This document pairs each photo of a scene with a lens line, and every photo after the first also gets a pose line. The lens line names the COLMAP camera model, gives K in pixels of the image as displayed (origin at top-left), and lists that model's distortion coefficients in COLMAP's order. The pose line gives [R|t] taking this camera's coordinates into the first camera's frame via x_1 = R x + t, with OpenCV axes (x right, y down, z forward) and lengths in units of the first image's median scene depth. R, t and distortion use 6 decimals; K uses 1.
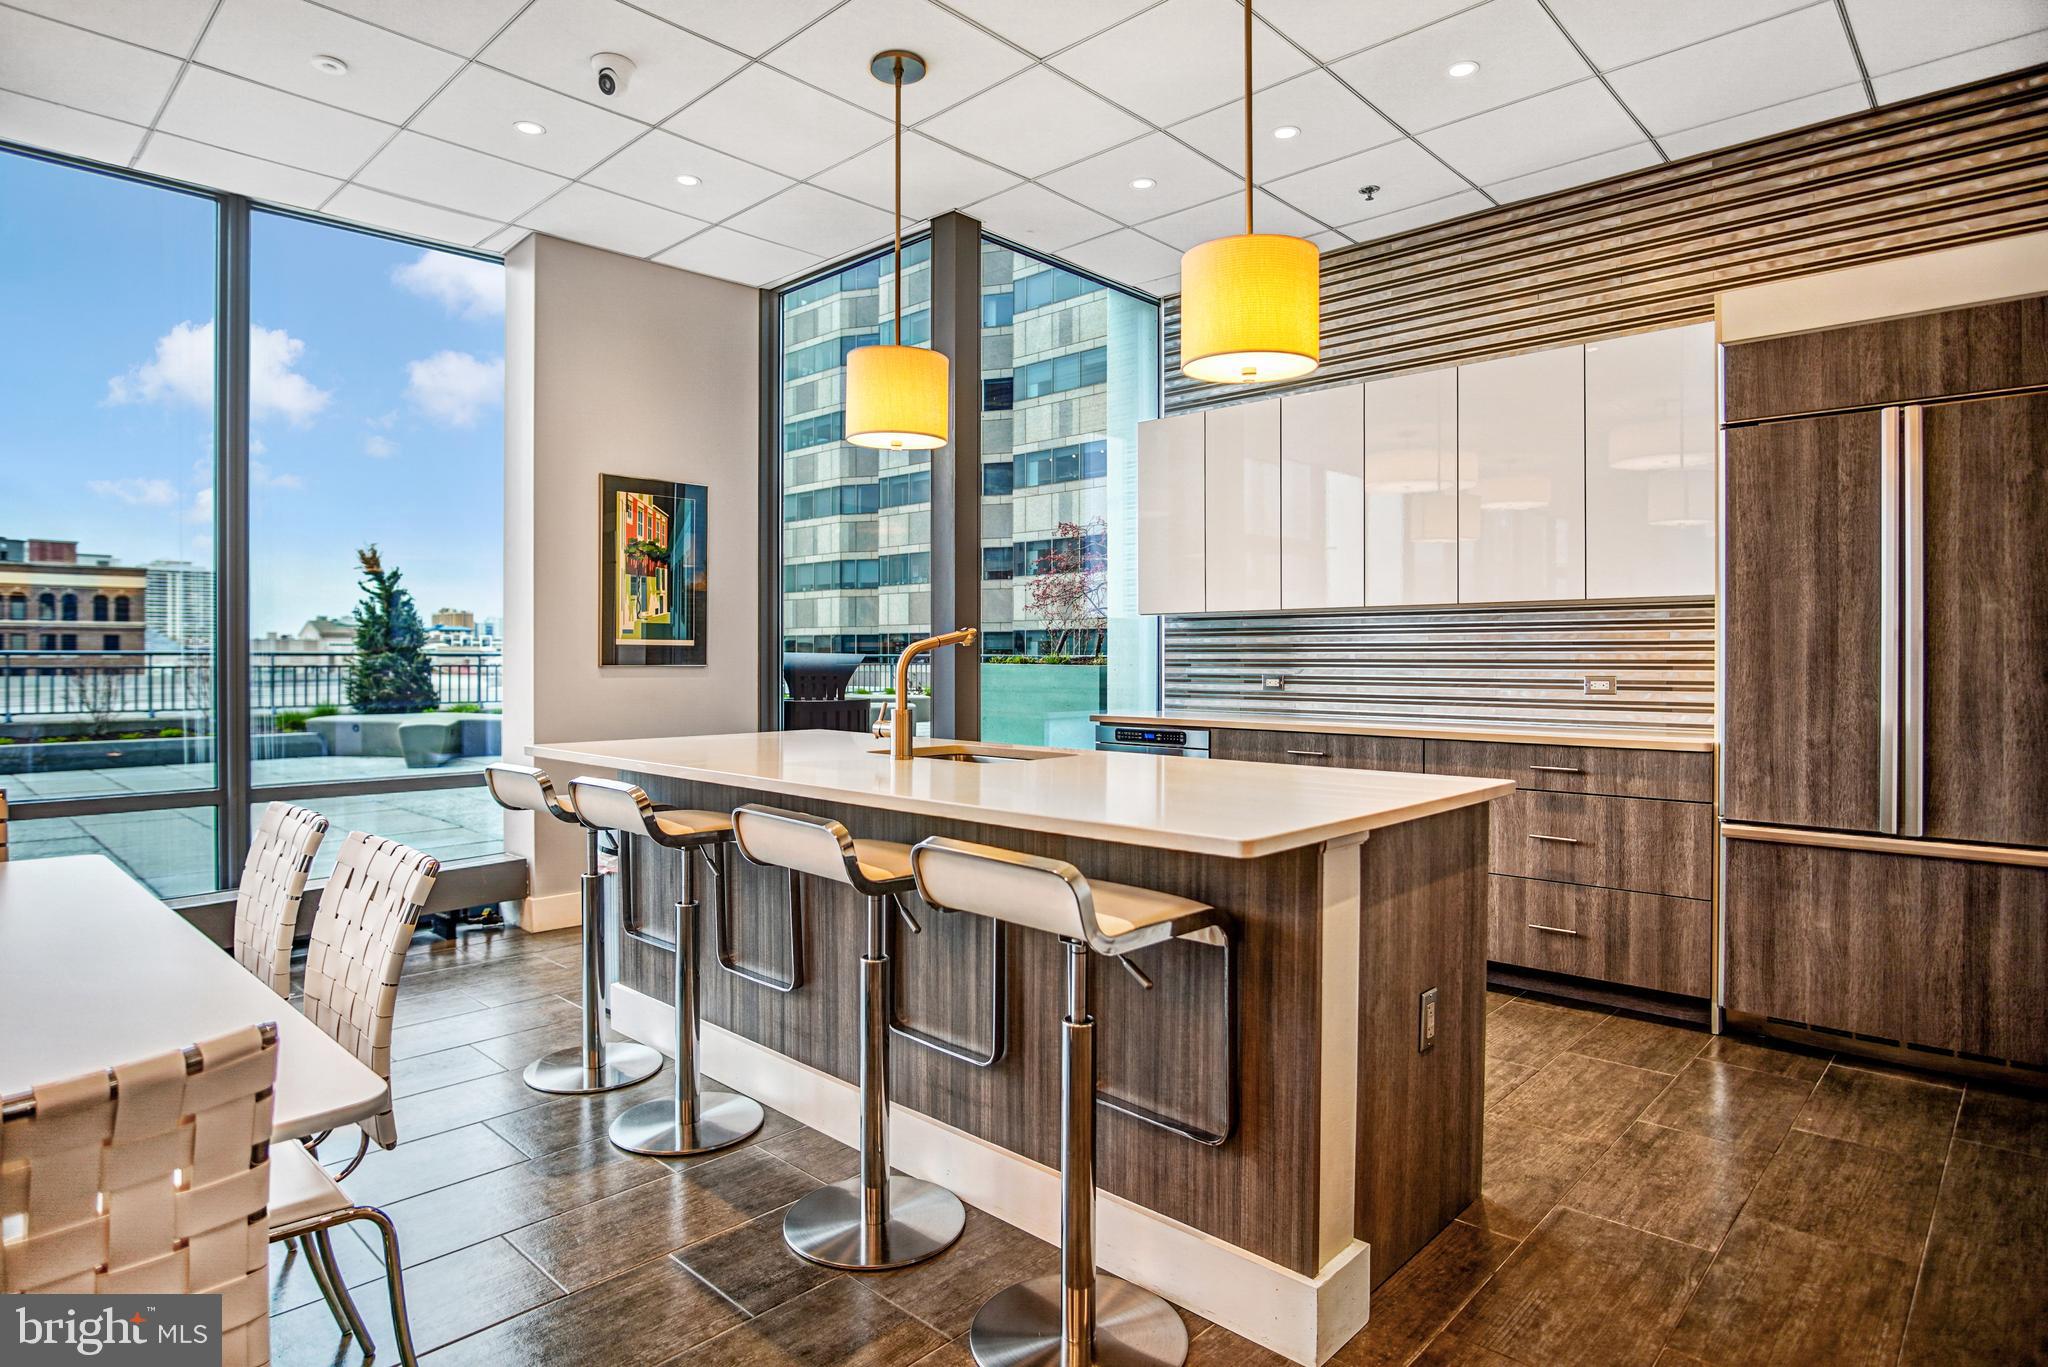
lens RADIAL K [[1113.7, 0, 1023.7], [0, 1113.7, 675.7], [0, 0, 1]] dist [-0.029466, -0.001228]
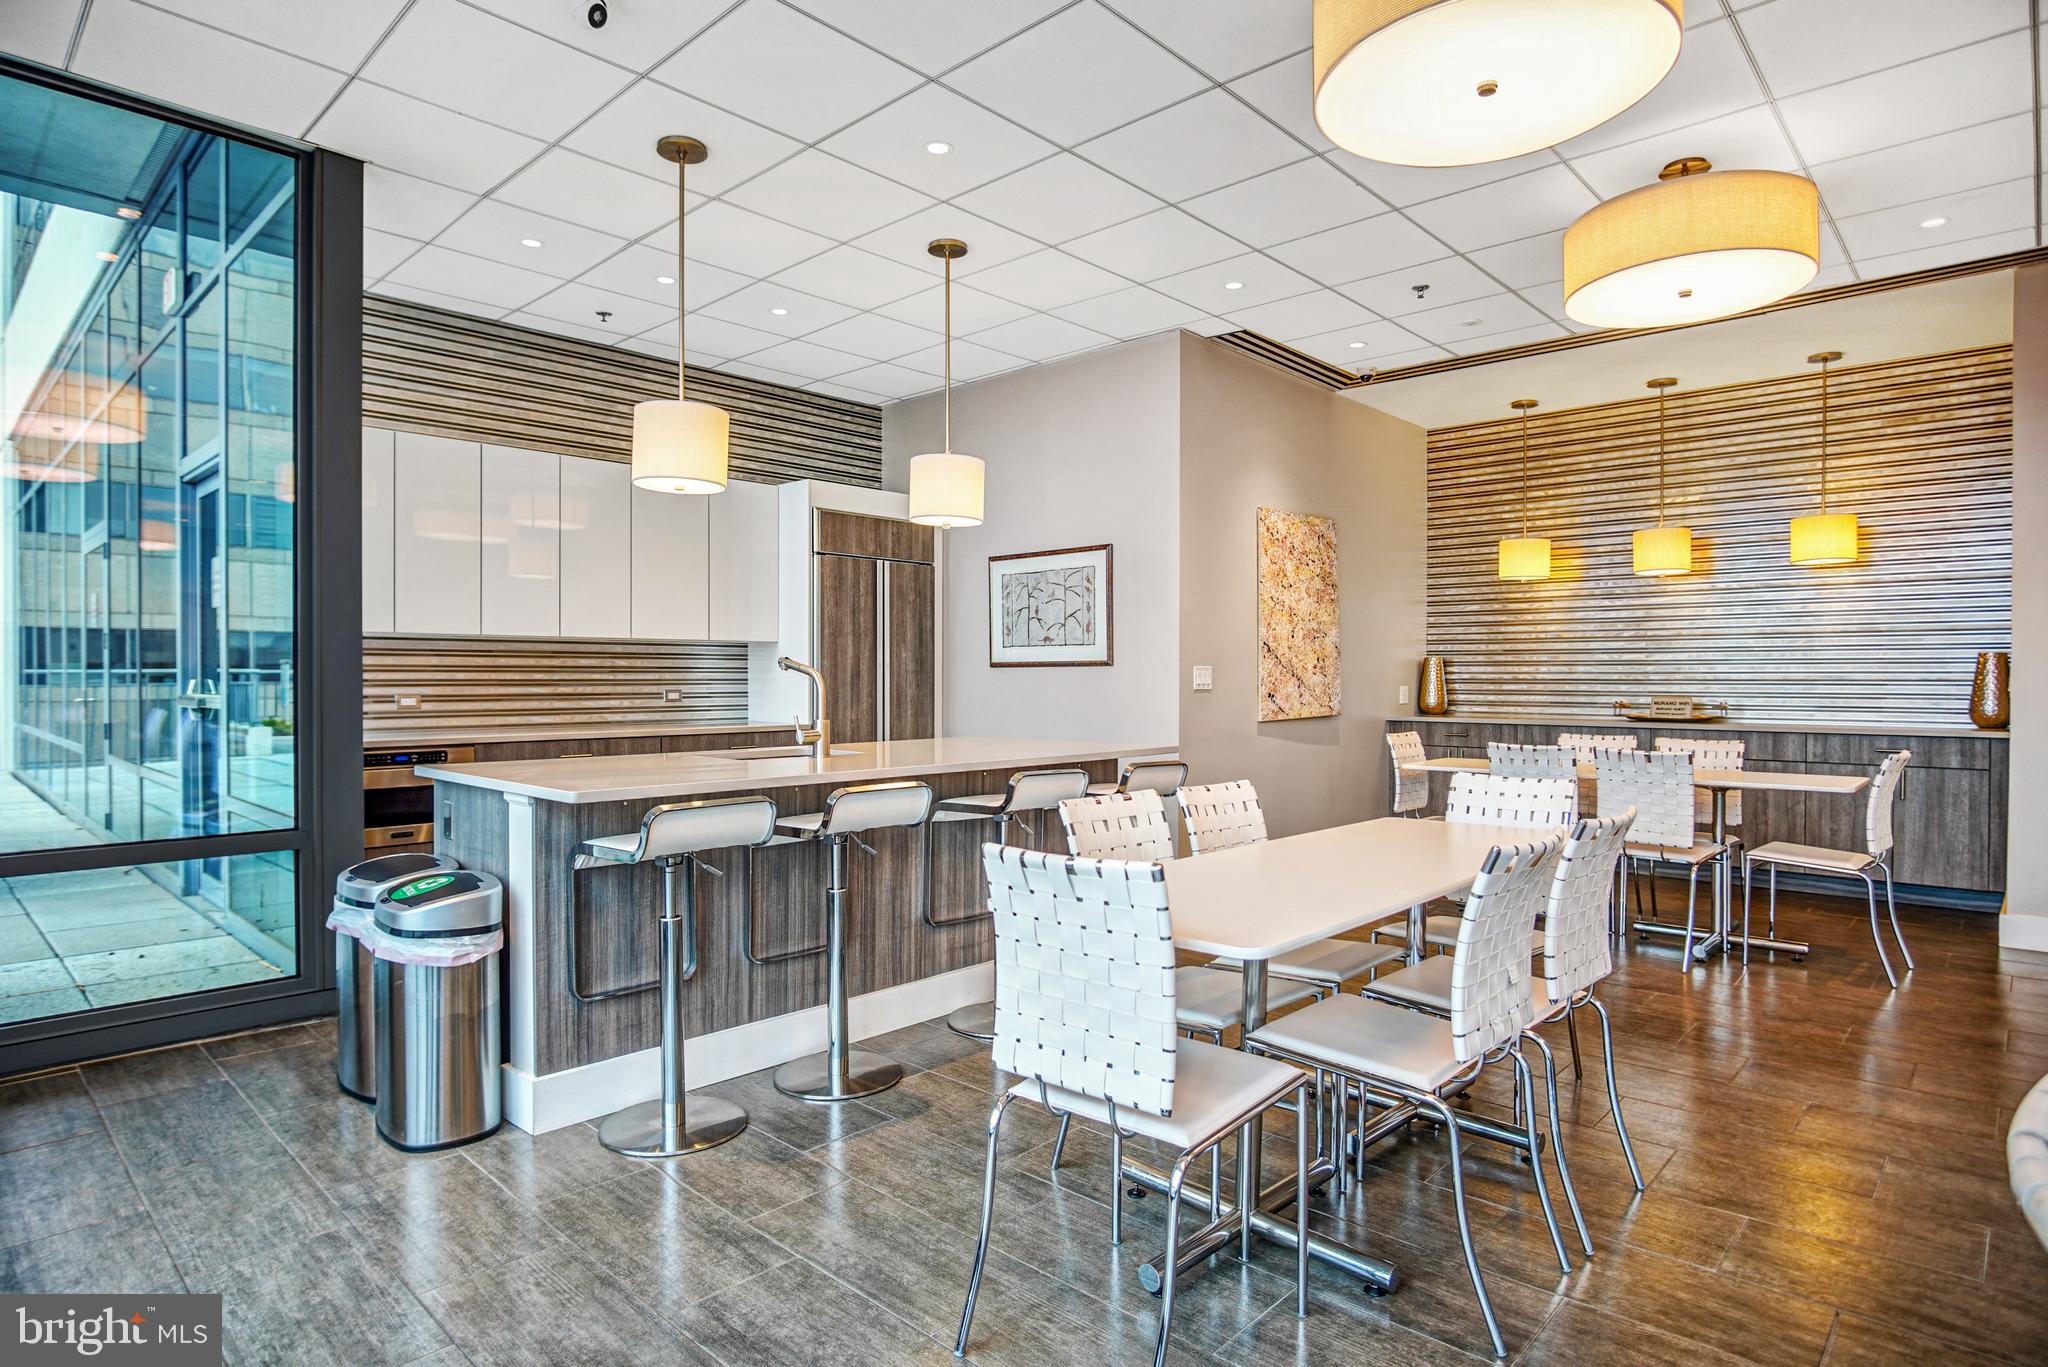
lens RADIAL K [[1113.7, 0, 1030.8], [0, 1113.7, 682.8], [0, 0, 1]] dist [-0.029466, -0.001228]
pose [[-0.009186, -0.005978, 0.999940, -1.288547], [0.013225, 0.999894, 0.006100, -0.015764], [-0.999870, 0.013280, -0.009106, 0.693195]]
